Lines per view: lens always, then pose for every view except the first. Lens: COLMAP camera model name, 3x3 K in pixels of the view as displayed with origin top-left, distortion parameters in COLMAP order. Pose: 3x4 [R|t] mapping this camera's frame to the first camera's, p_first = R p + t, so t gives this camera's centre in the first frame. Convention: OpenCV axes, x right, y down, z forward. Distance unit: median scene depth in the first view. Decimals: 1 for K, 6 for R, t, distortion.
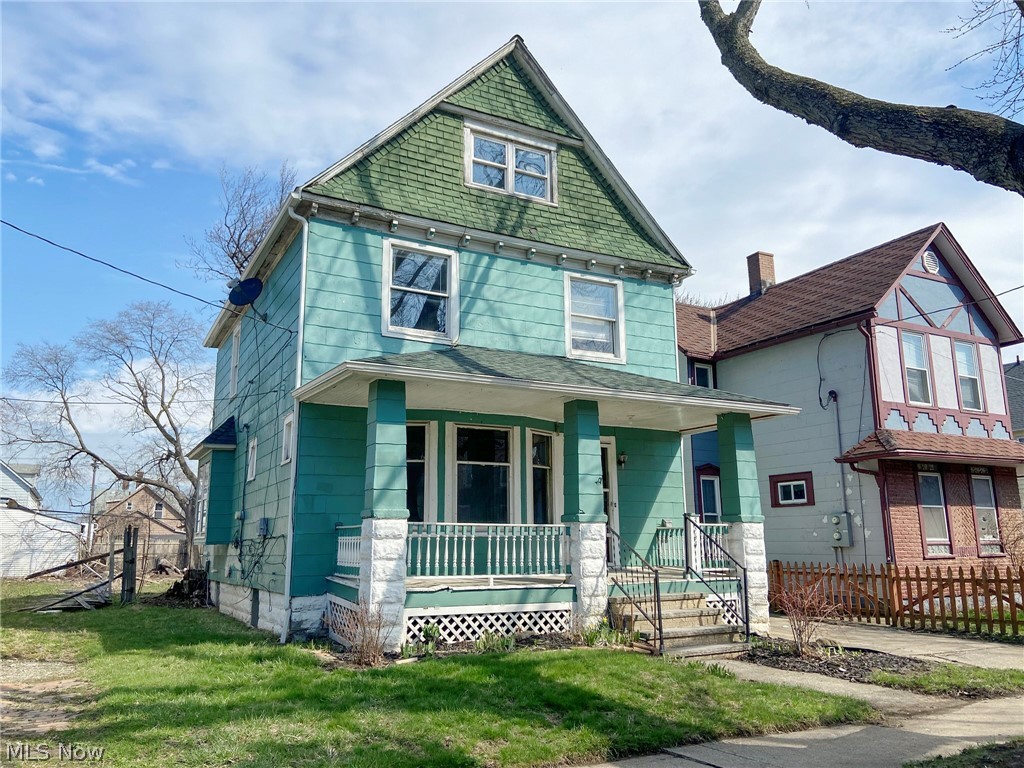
lens RADIAL K [[772.6, 0, 512.0], [0, 772.6, 384.0], [0, 0, 1]] dist [0.040356, -0.000240]
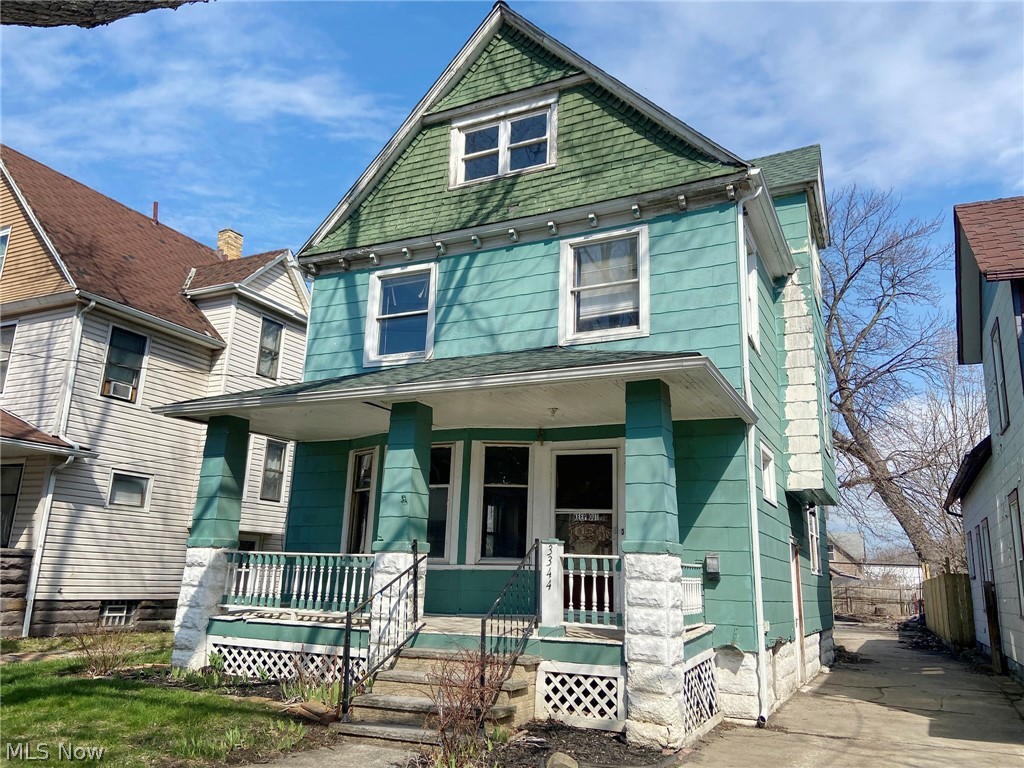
lens RADIAL K [[831.7, 0, 512.2], [0, 831.7, 352.8], [0, 0, 1]] dist [0.058434, -0.004418]
pose [[0.556714, -0.200805, -0.806069, 0.765896], [0.124146, 0.979558, -0.158282, 0.106384], [0.821376, -0.011952, 0.570263, 0.497744]]
